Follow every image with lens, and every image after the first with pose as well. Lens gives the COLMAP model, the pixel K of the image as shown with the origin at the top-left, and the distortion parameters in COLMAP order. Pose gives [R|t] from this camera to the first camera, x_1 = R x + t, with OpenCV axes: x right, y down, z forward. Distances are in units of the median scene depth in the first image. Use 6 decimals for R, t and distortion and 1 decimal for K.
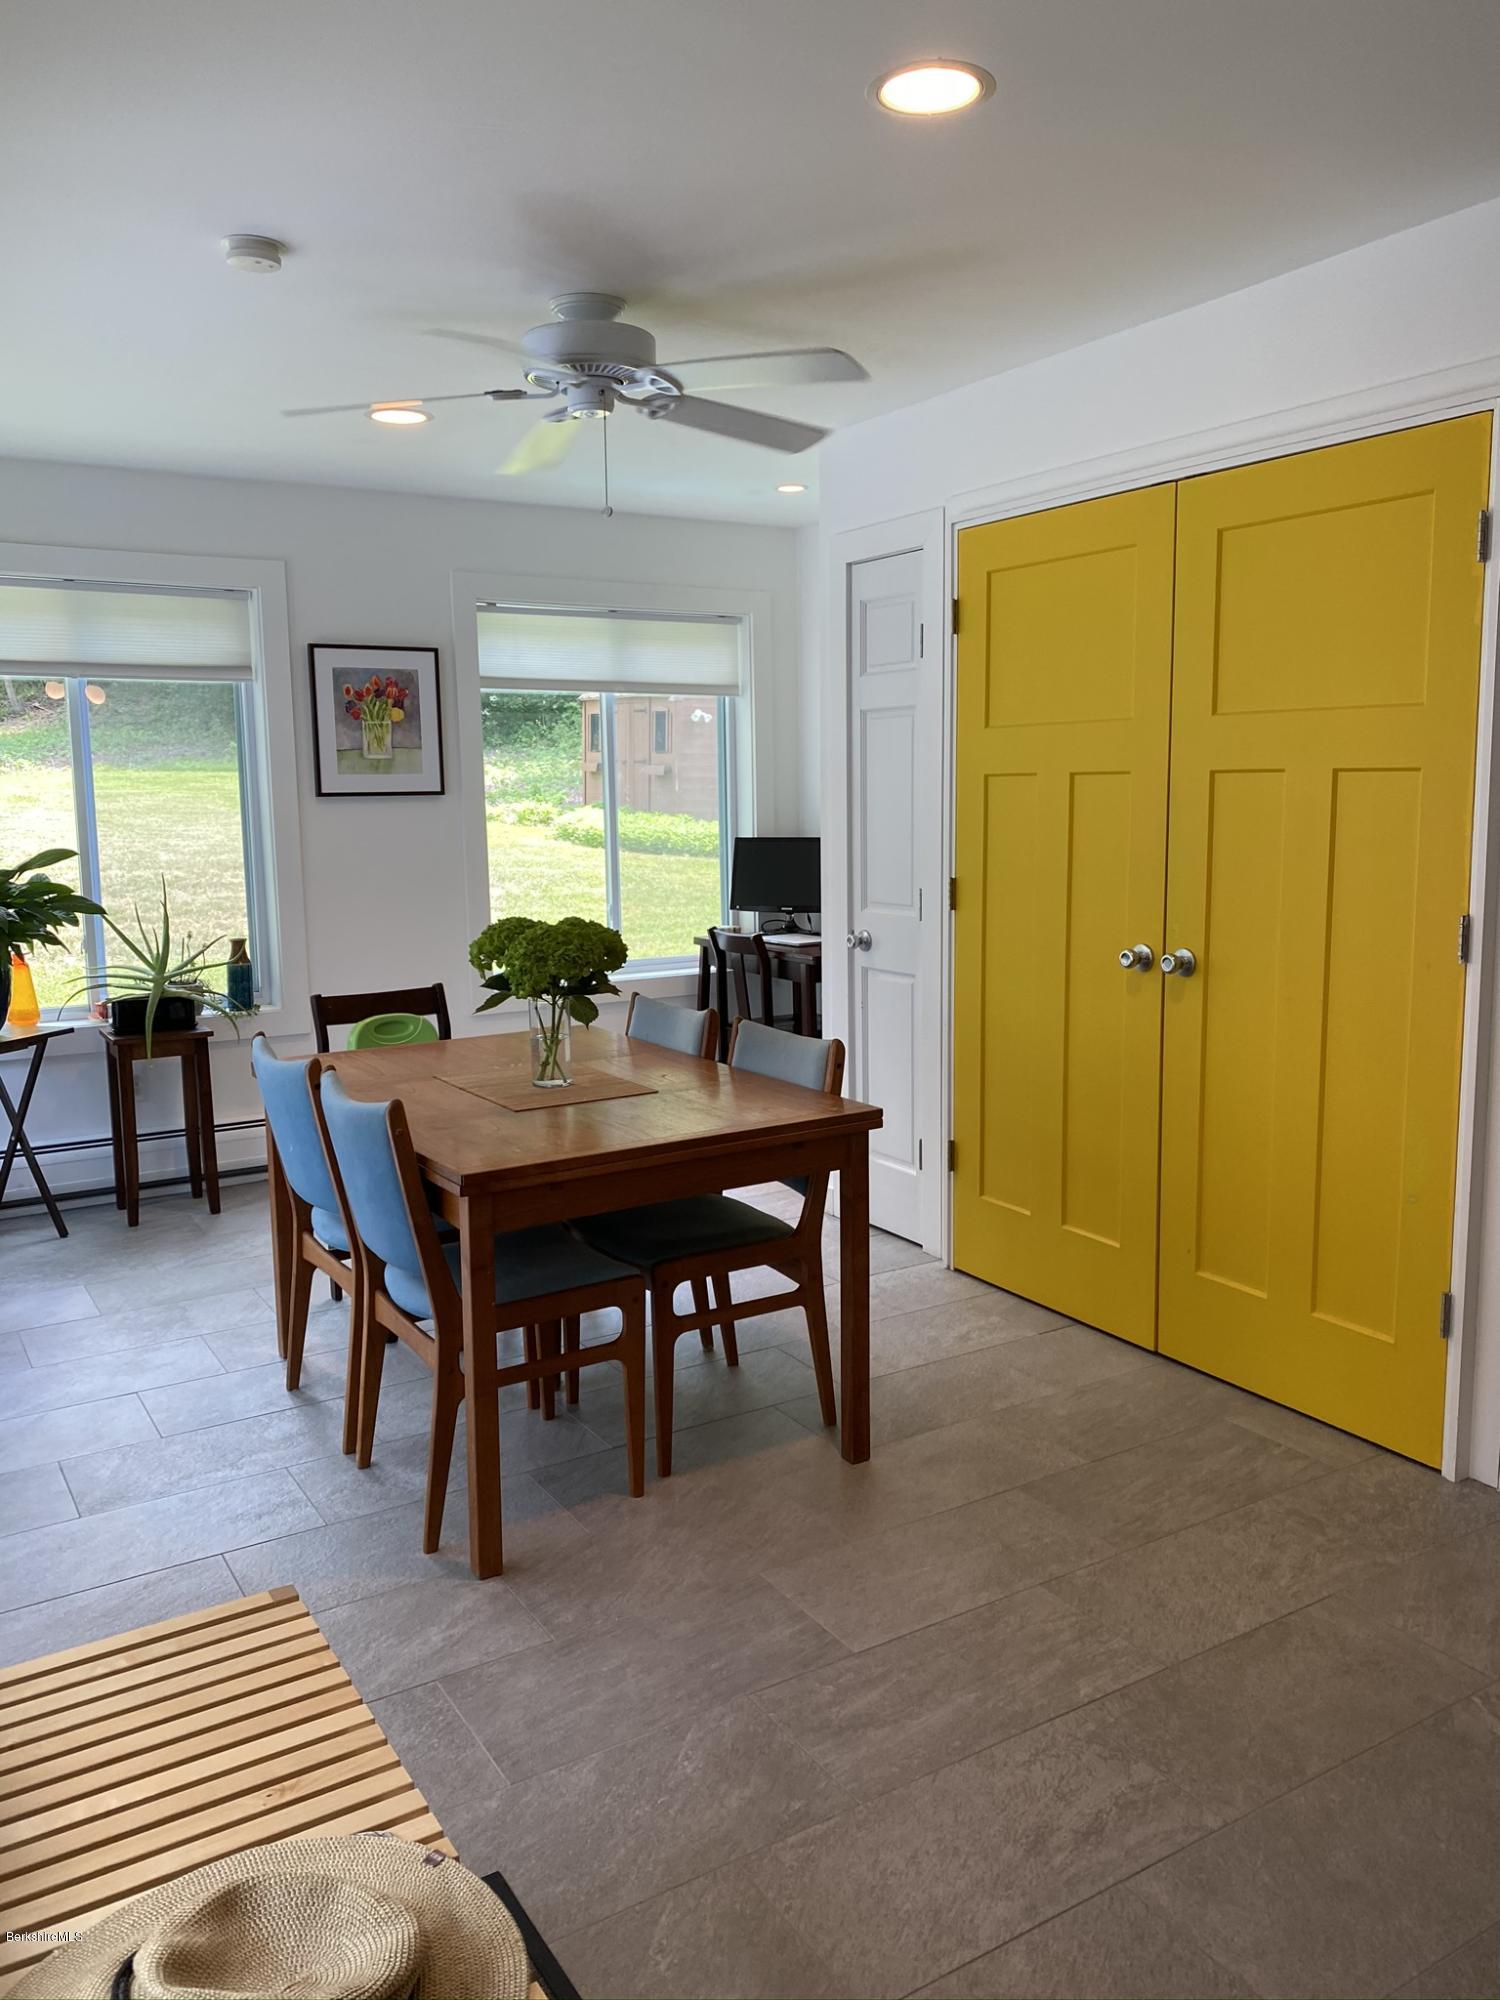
lens RADIAL K [[1530.7, 0, 765.9], [0, 1530.7, 991.0], [0, 0, 1]] dist [0.051904, -0.056405]
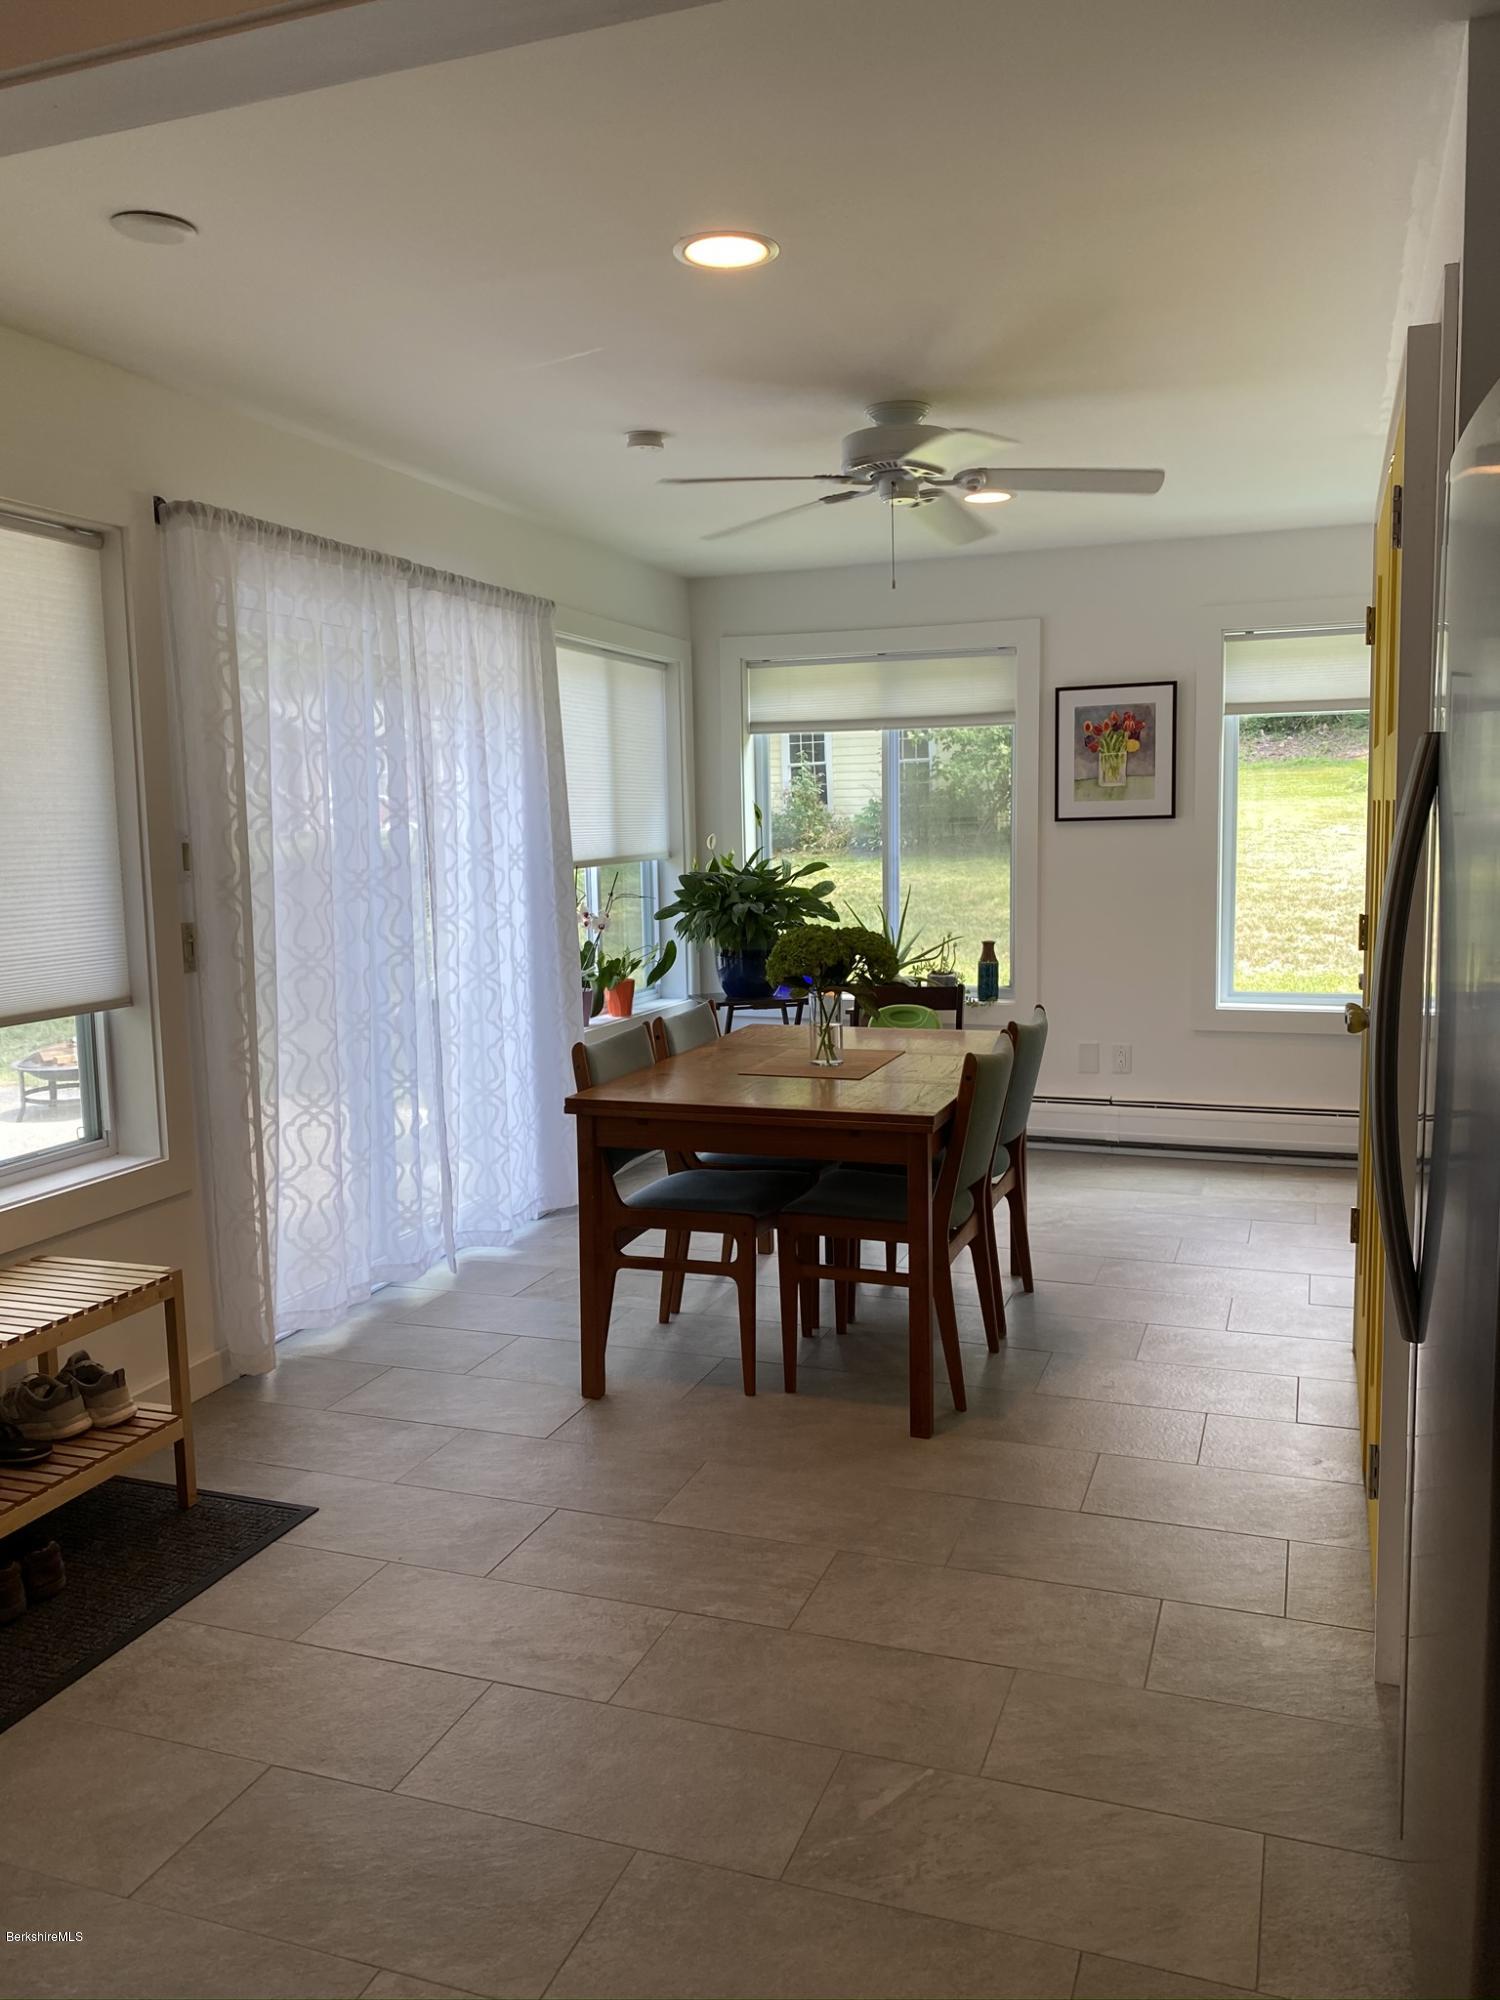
lens RADIAL K [[1530.7, 0, 750.0], [0, 1530.7, 990.5], [0, 0, 1]] dist [0.051904, -0.056405]
pose [[0.610551, 0.087149, -0.787168, 0.590794], [-0.095138, 0.994800, 0.036344, -0.026458], [0.786242, 0.052700, 0.615667, 0.158800]]
